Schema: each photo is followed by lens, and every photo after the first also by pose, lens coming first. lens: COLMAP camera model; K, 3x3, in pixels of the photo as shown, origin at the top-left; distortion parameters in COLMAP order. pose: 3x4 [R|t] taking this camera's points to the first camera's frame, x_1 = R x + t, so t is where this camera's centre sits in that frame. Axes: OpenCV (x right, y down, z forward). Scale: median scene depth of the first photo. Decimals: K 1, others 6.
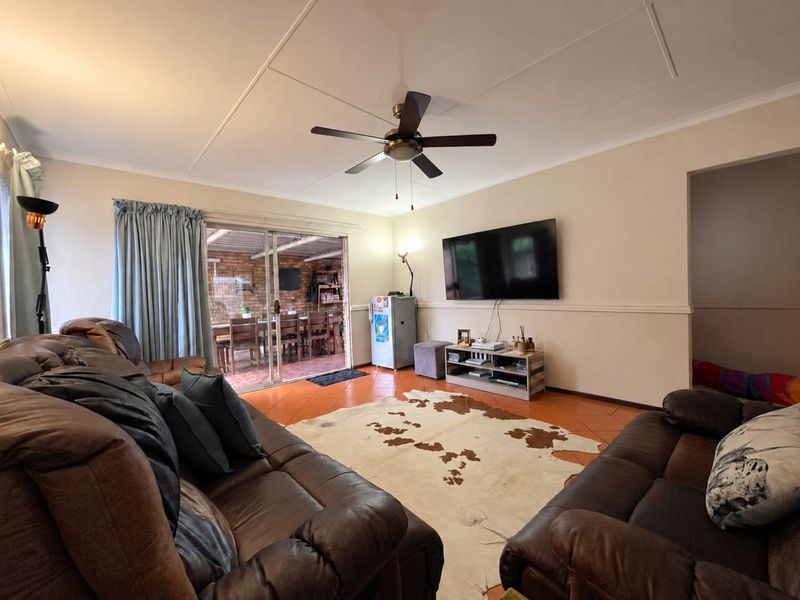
lens RADIAL K [[326.8, 0, 399.2], [0, 326.8, 298.2], [0, 0, 1]] dist [0.000211, -0.000321]
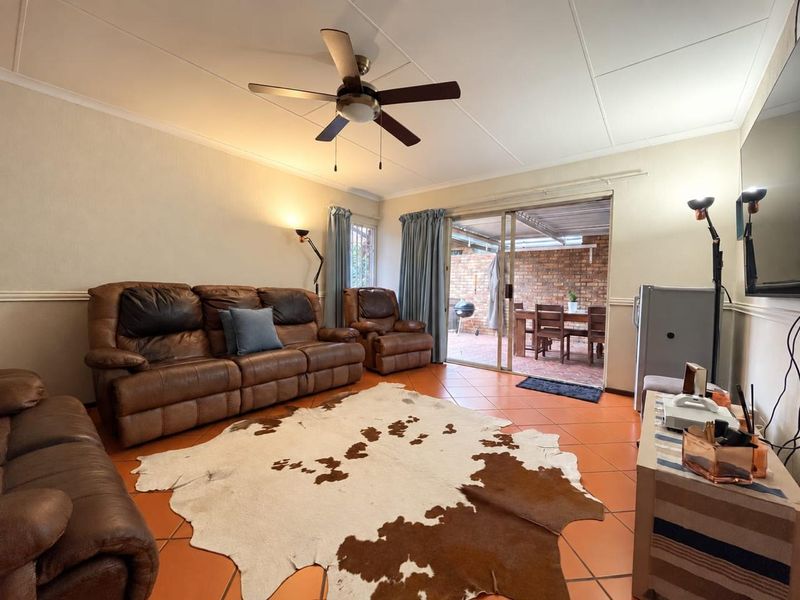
lens RADIAL K [[326.8, 0, 399.2], [0, 326.8, 298.2], [0, 0, 1]] dist [0.000211, -0.000321]
pose [[0.153618, 0.073414, -0.985399, 0.793179], [-0.045346, 0.996709, 0.067188, -0.000930], [0.987089, 0.034363, 0.156442, 0.834964]]
